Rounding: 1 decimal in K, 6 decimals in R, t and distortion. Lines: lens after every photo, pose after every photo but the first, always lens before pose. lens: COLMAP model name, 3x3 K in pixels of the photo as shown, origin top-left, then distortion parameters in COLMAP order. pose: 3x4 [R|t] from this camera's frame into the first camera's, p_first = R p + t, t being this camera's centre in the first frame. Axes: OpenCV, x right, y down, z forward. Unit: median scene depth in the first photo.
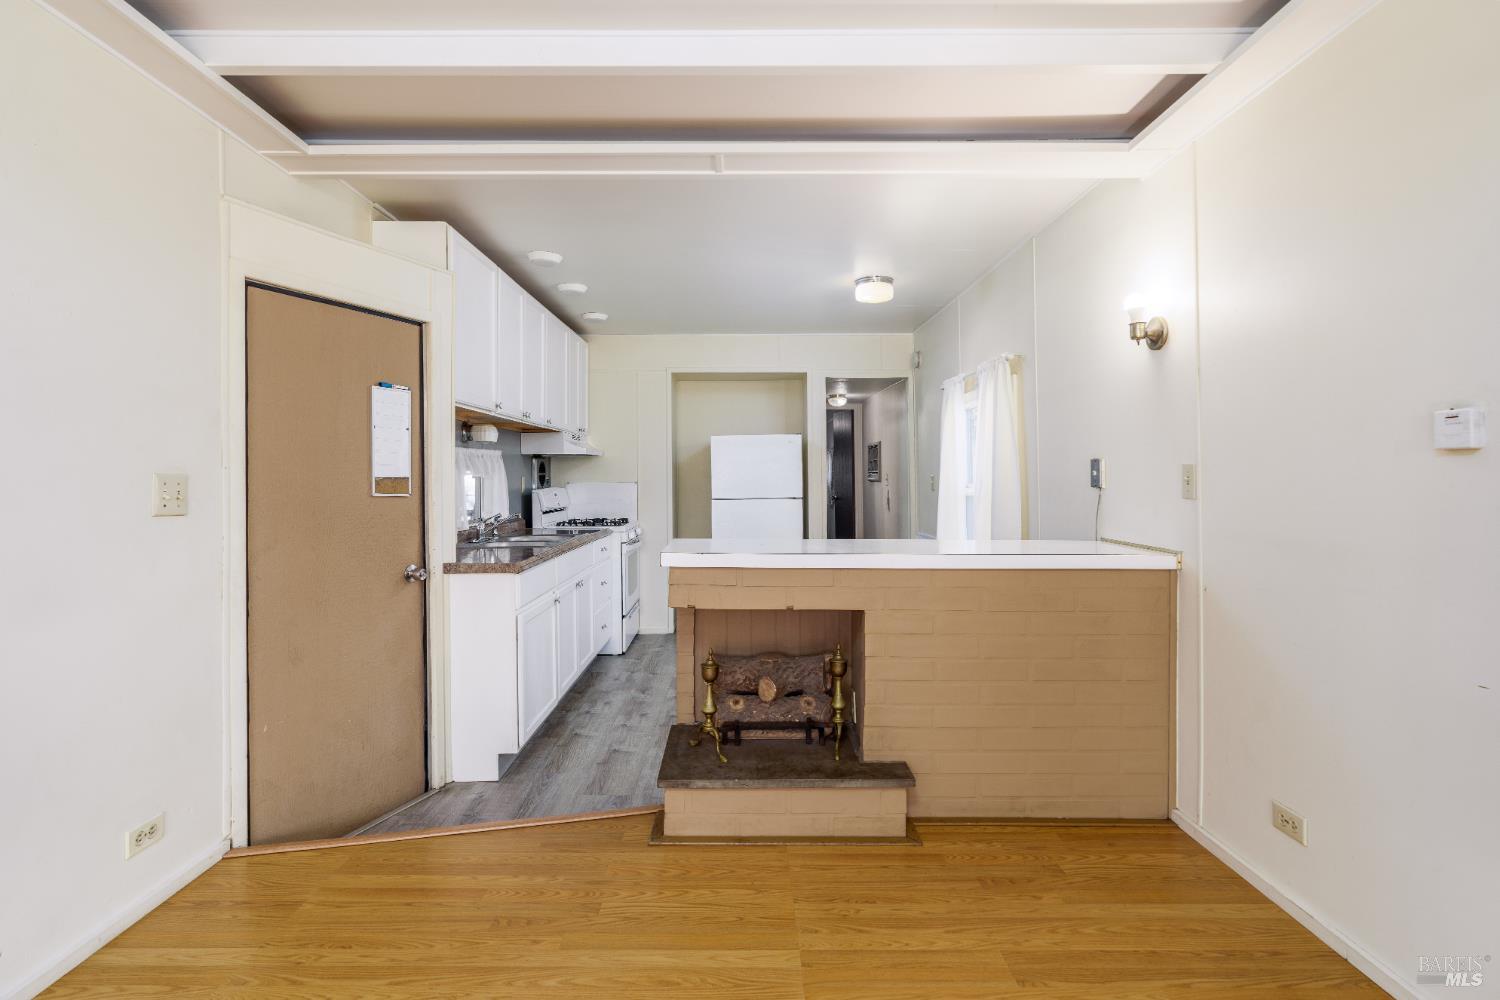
lens RADIAL K [[729.7, 0, 743.9], [0, 729.7, 485.9], [0, 0, 1]] dist [0.003446, 0.000248]
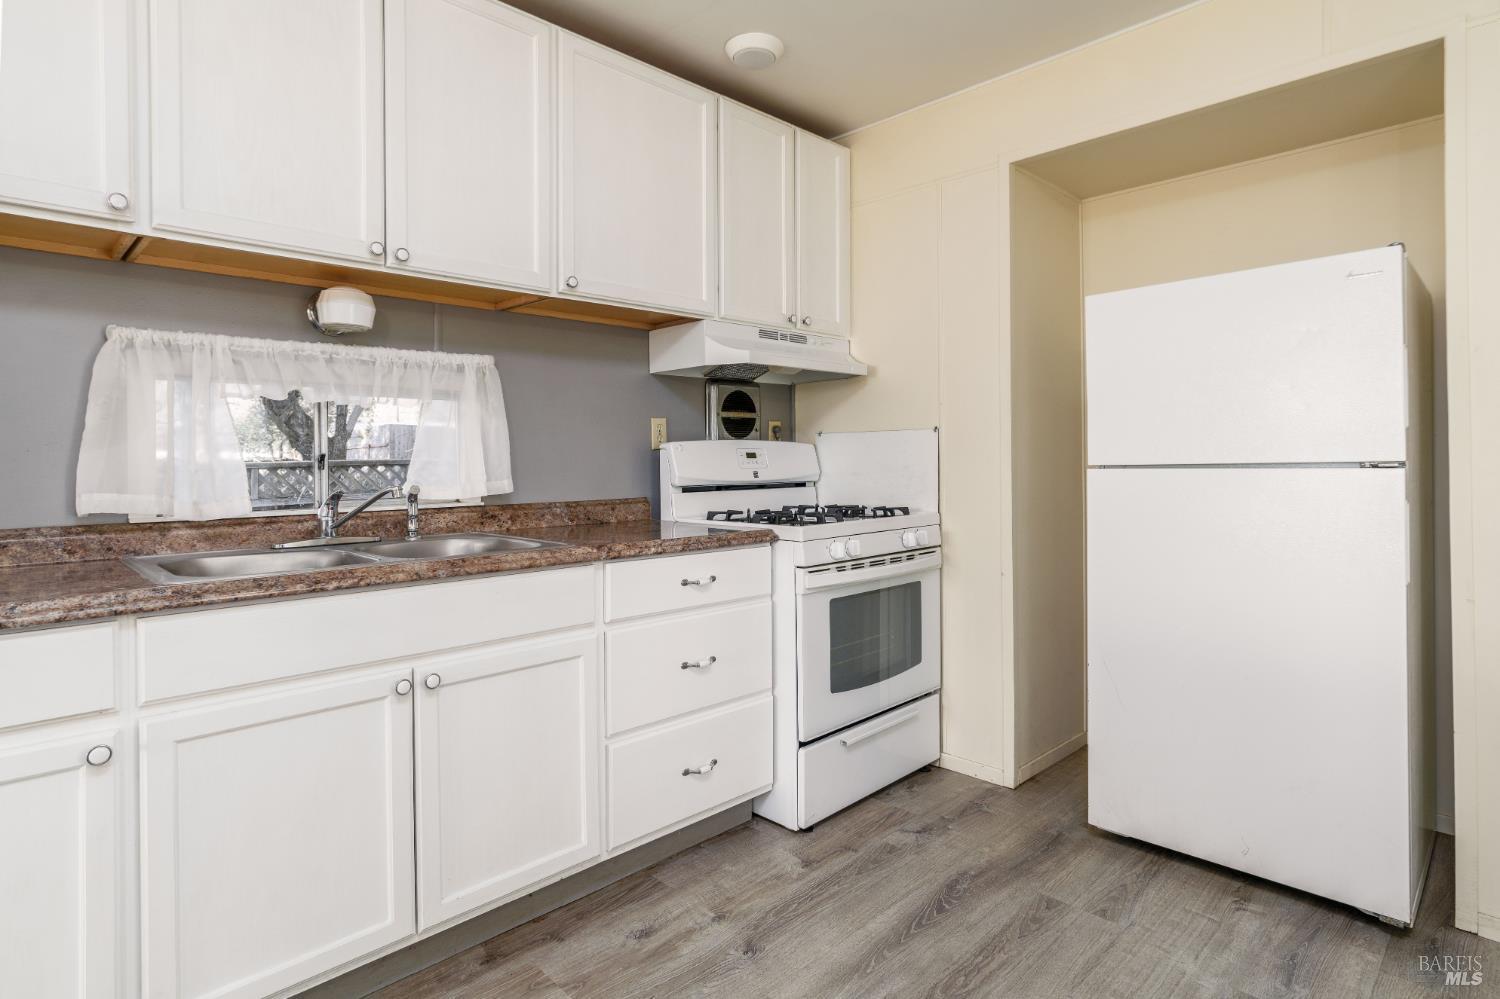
lens RADIAL K [[783.6, 0, 752.0], [0, 783.6, 470.0], [0, 0, 1]] dist [0.002896, 0.000406]
pose [[0.697798, 0.006572, -0.716264, 0.171260], [-0.001248, 0.999968, 0.007959, 0.024195], [0.716293, -0.004660, 0.697784, 0.833490]]
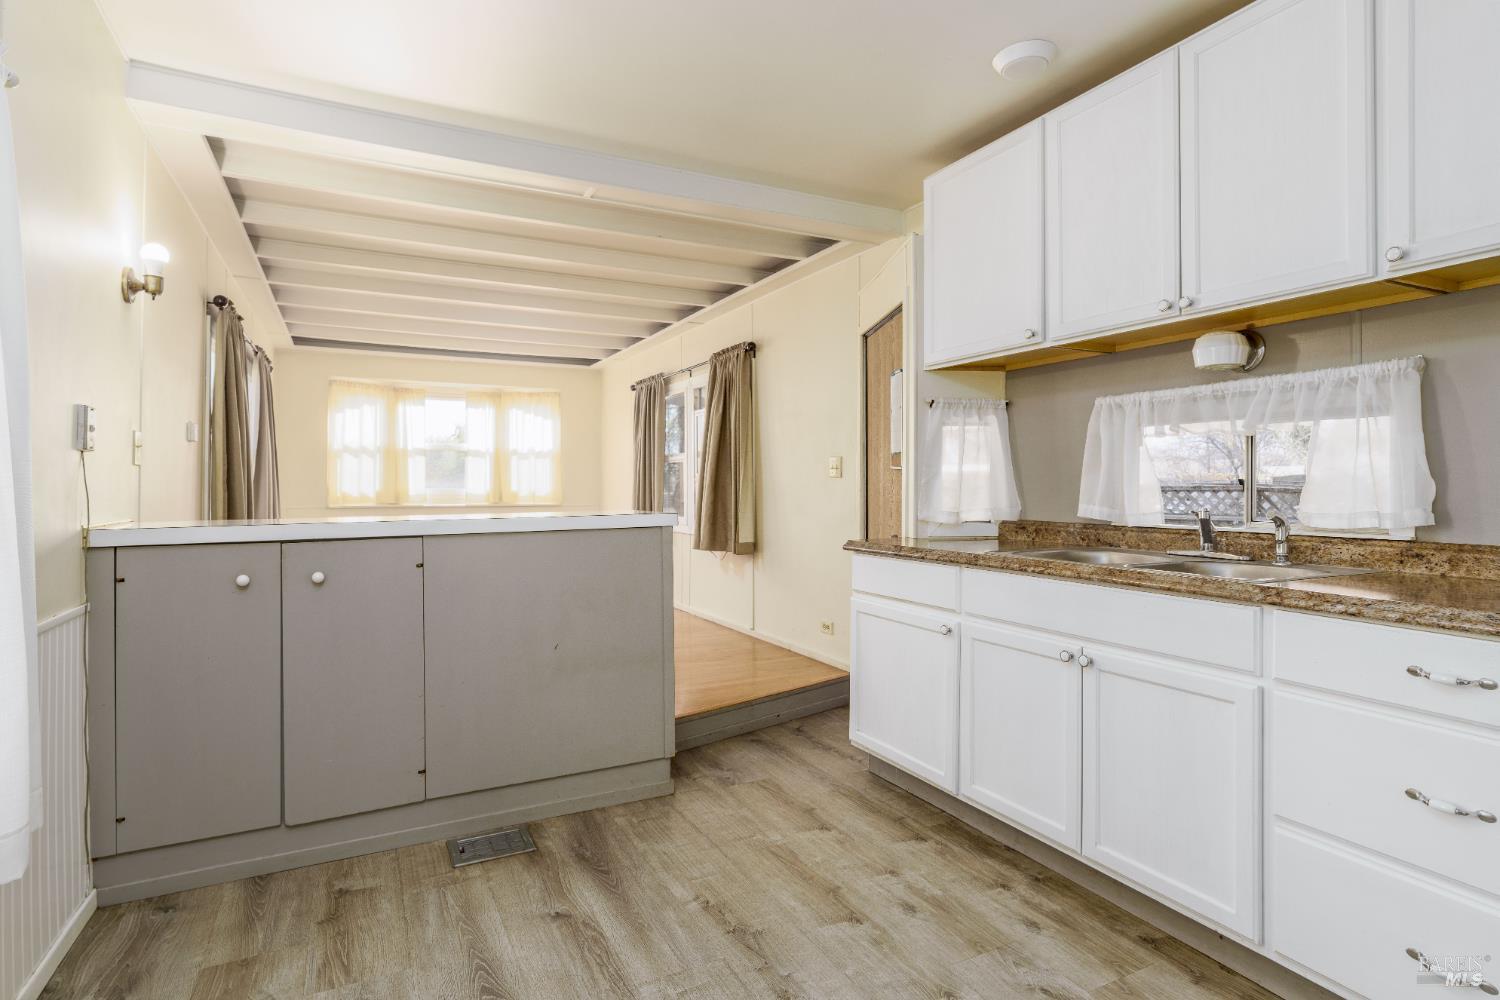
lens RADIAL K [[783.6, 0, 749.5], [0, 783.6, 494.8], [0, 0, 1]] dist [0.002896, 0.000406]
pose [[-0.891800, 0.005830, -0.452393, 0.190588], [-0.005466, 0.999705, 0.023657, 0.018175], [0.452398, 0.023570, -0.891505, 1.351330]]
